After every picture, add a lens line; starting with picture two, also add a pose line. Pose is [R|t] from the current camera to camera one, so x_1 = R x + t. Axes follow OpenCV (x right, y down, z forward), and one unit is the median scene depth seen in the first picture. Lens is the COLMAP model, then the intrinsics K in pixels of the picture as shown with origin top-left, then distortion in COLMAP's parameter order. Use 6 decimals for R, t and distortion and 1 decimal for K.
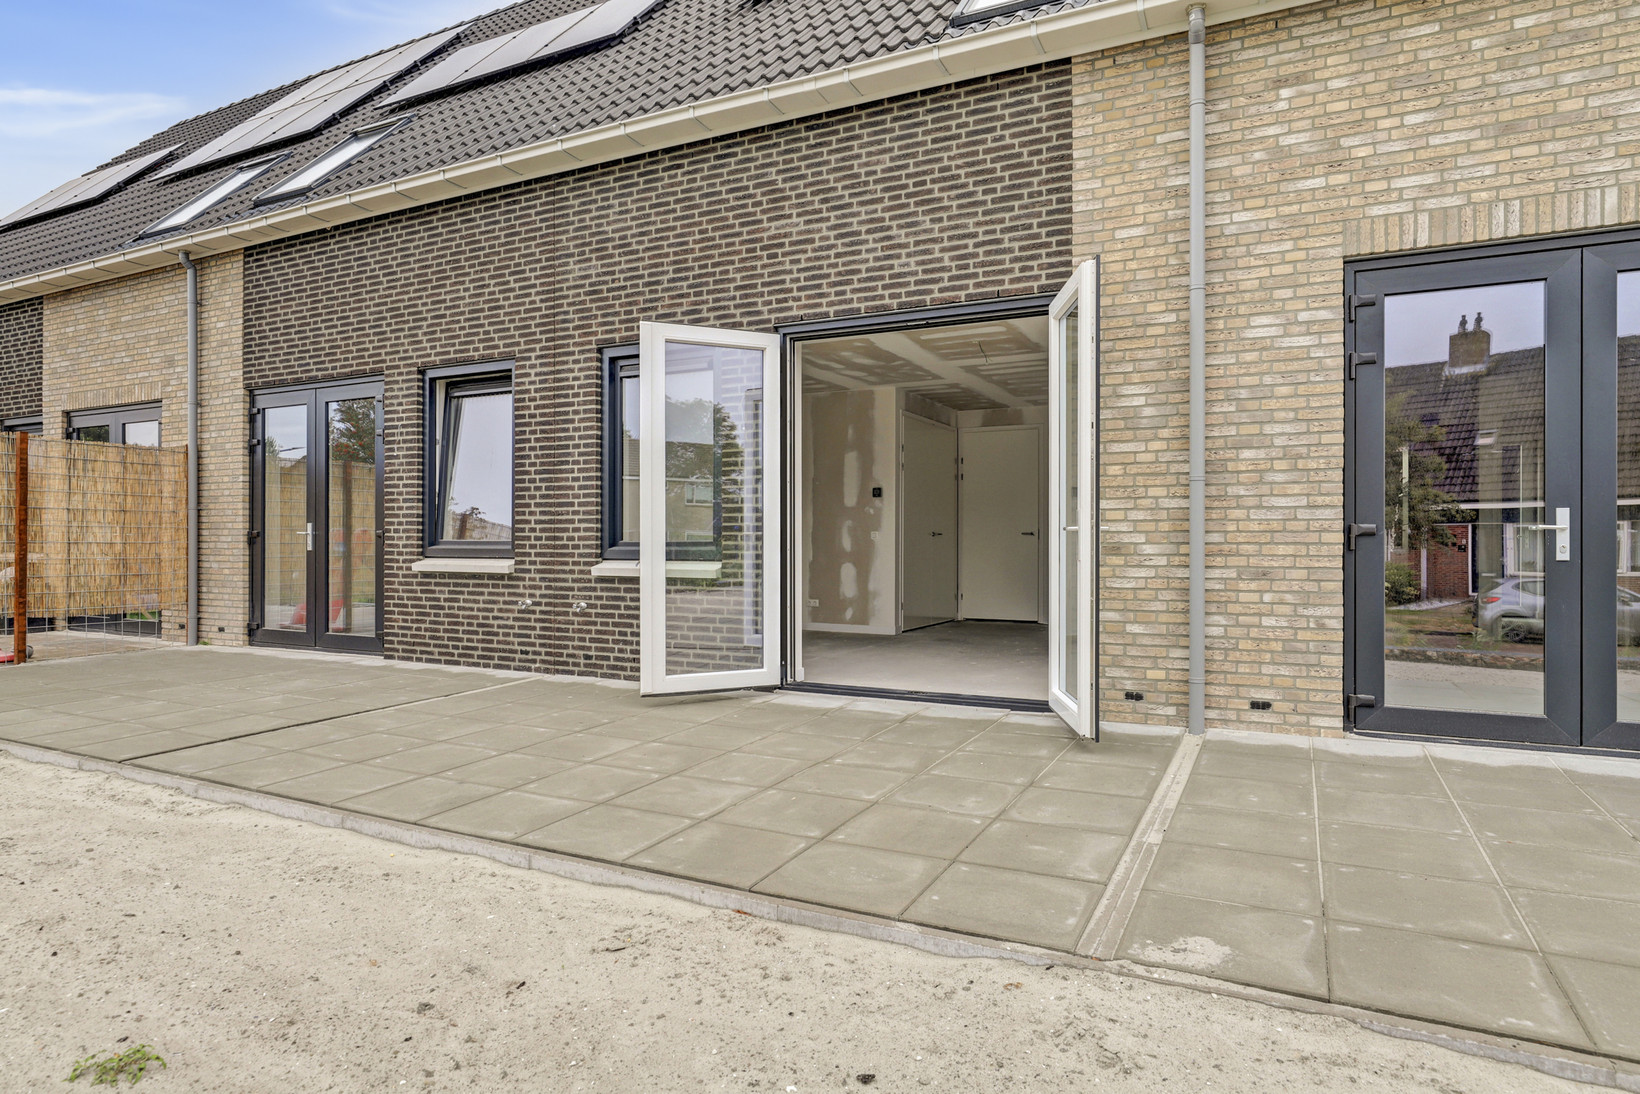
lens RADIAL K [[948.4, 0, 779.2], [0, 948.4, 500.4], [0, 0, 1]] dist [-0.015896, 0.009113]
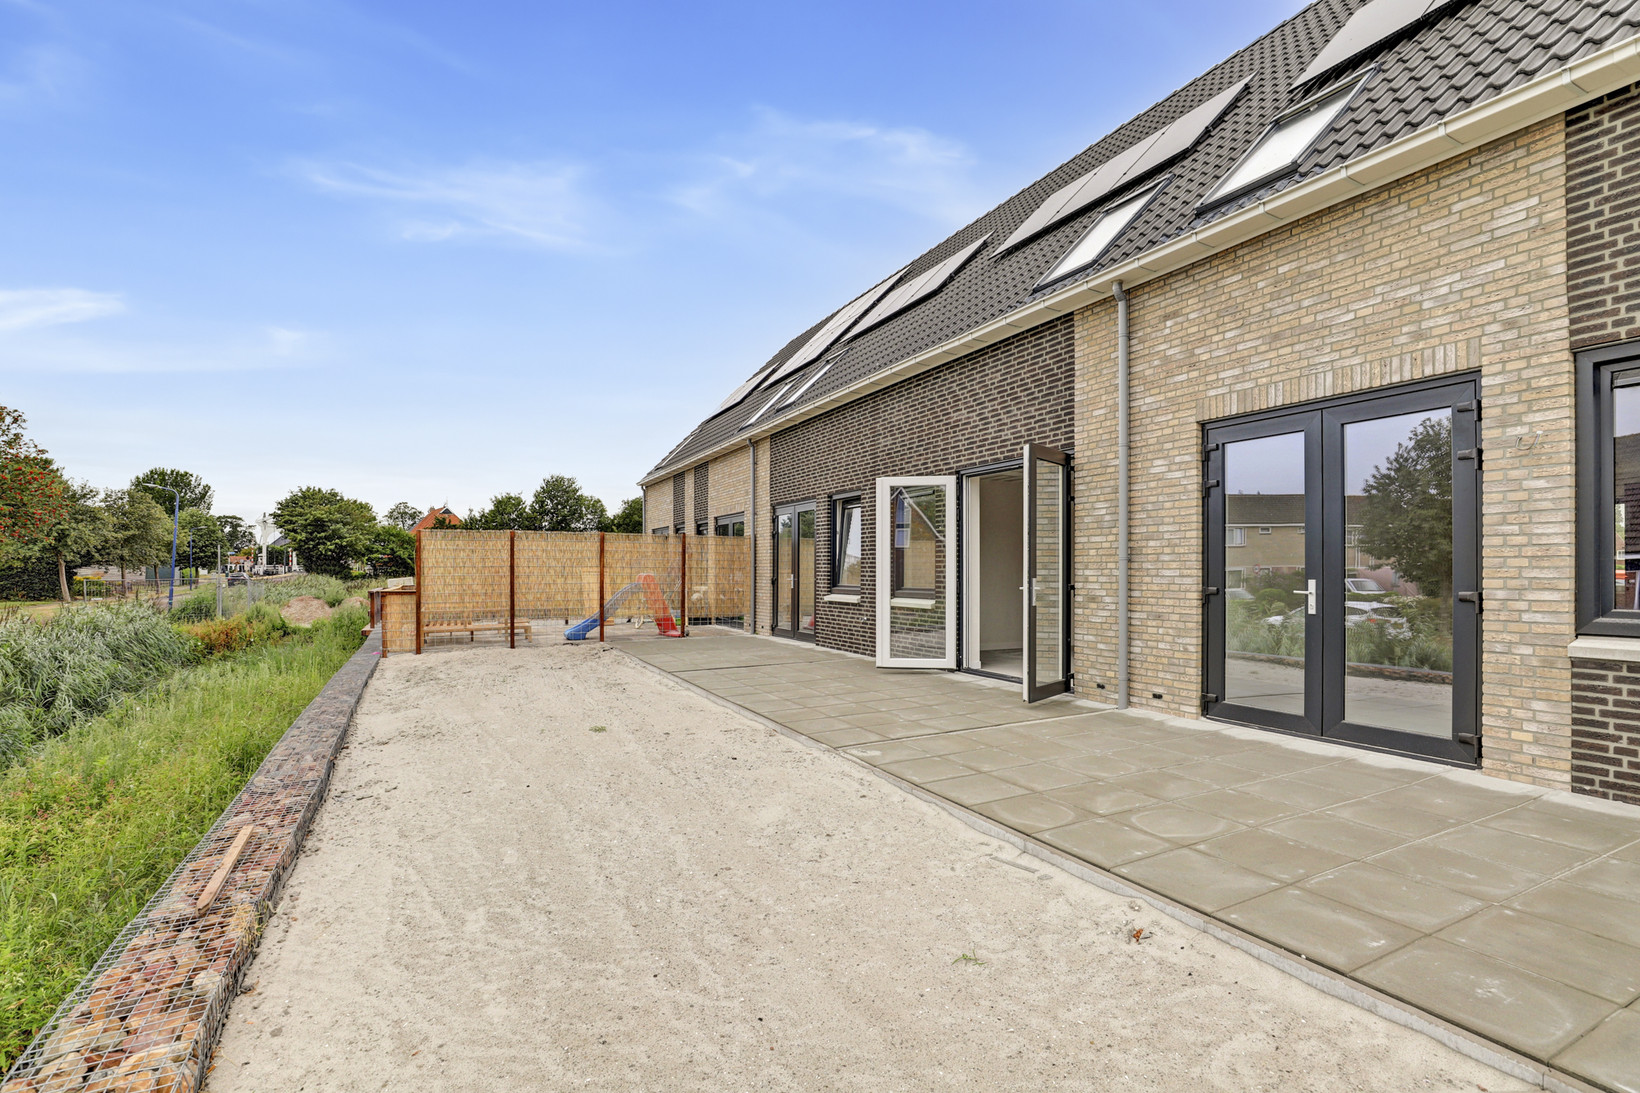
lens RADIAL K [[759.0, 0, 821.0], [0, 759.0, 562.0], [0, 0, 1]] dist [-0.000209, -0.000464]
pose [[0.813055, 0.011194, -0.582079, 0.671834], [-0.010119, 0.999936, 0.005096, -0.014693], [0.582099, 0.001747, 0.813116, -0.349047]]
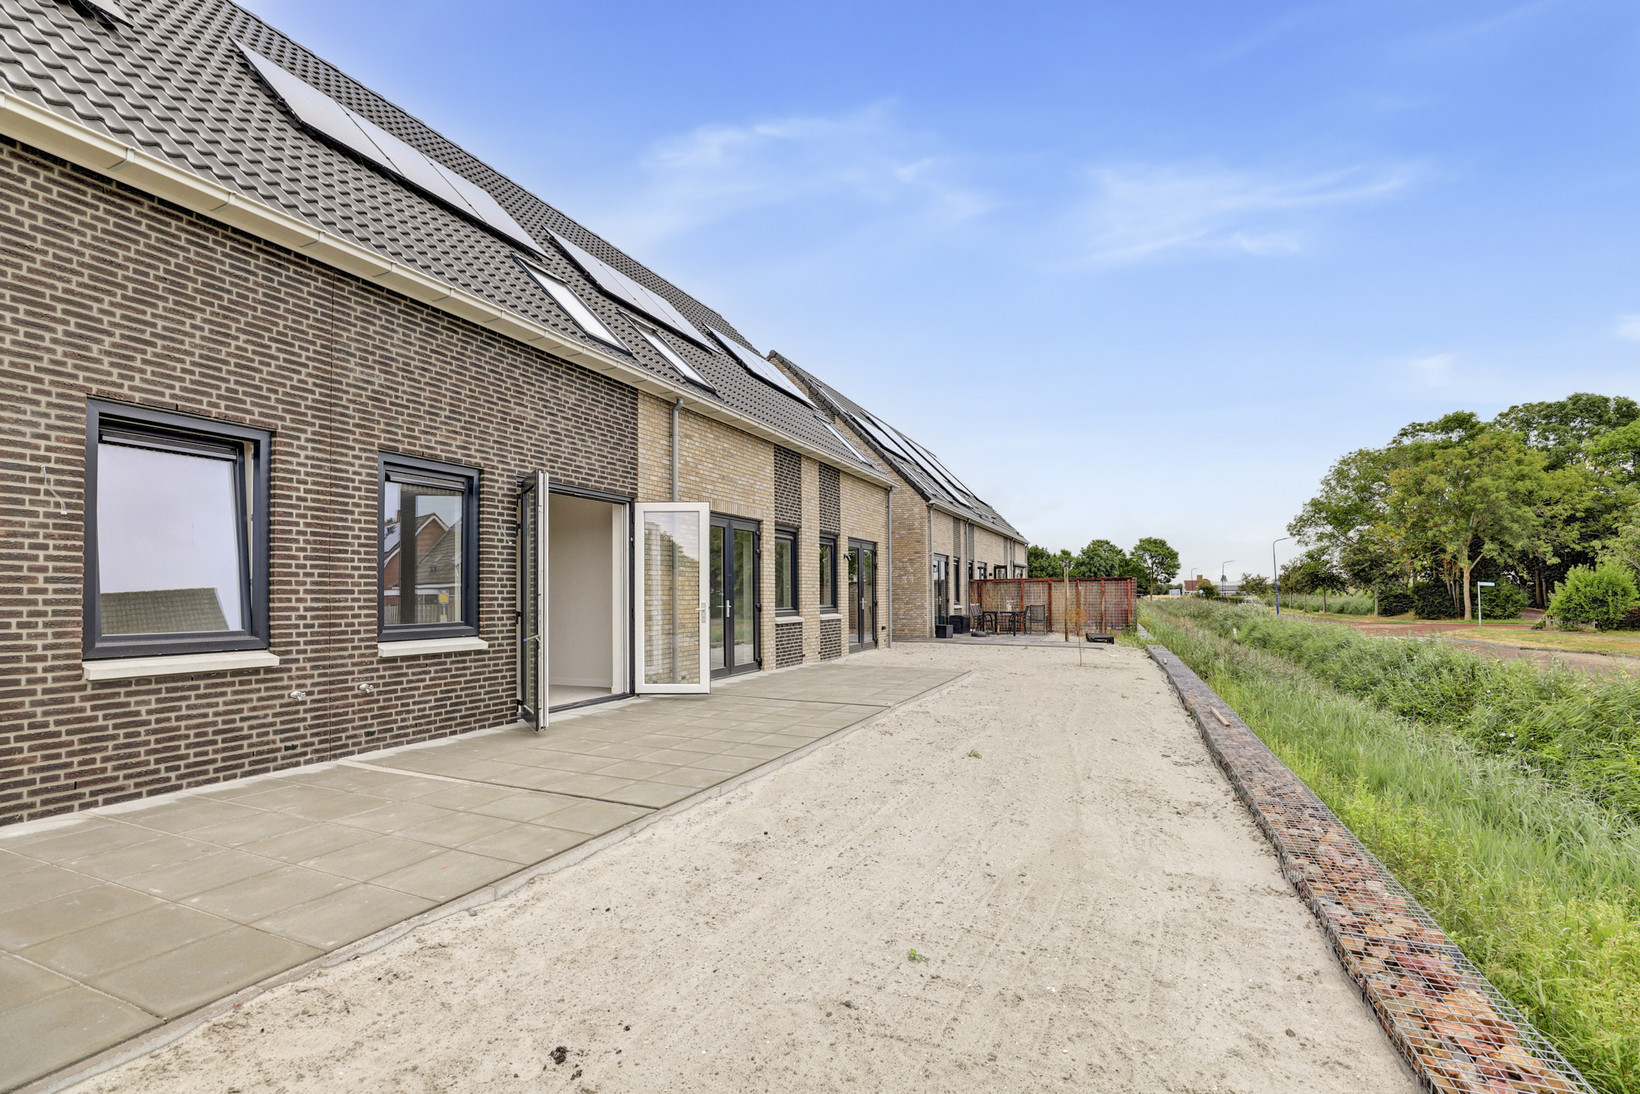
lens RADIAL K [[759.0, 0, 759.4], [0, 759.0, 589.5], [0, 0, 1]] dist [-0.000209, -0.000464]
pose [[-0.000910, 0.026985, 0.999635, -1.269087], [-0.001281, 0.999635, -0.026986, 0.028243], [-0.999999, -0.001305, -0.000875, 0.659499]]
